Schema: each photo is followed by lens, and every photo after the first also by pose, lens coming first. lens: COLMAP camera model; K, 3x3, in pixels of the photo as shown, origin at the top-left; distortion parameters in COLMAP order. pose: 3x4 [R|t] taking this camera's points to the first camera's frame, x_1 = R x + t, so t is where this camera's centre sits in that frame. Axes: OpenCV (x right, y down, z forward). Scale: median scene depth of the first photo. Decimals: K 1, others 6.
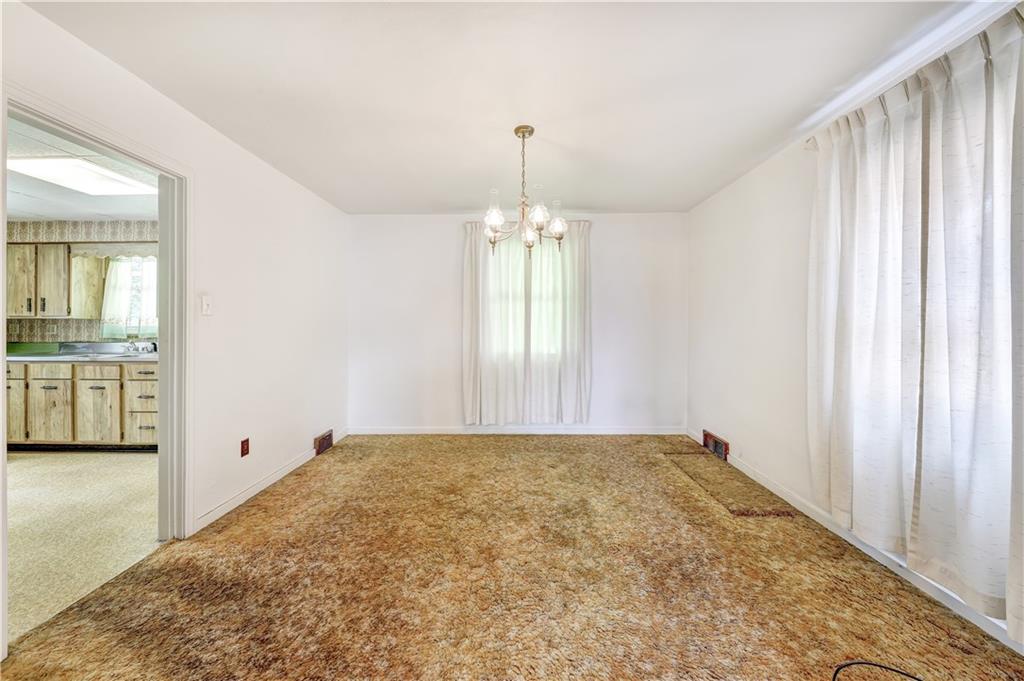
lens RADIAL K [[364.5, 0, 509.7], [0, 364.5, 337.1], [0, 0, 1]] dist [0.009673, -0.006729]
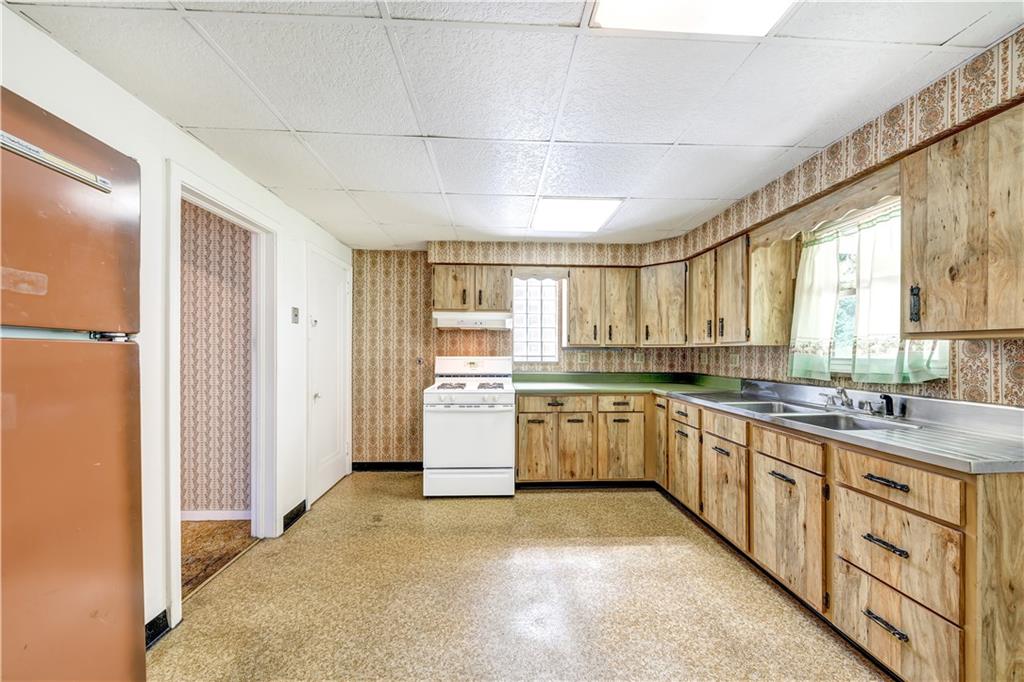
lens RADIAL K [[364.5, 0, 509.7], [0, 364.5, 337.6], [0, 0, 1]] dist [0.009673, -0.006729]
pose [[0.068491, -0.039688, -0.996862, -0.583732], [-0.033362, 0.998558, -0.042048, -0.023187], [0.997094, 0.036138, 0.067068, 0.529423]]
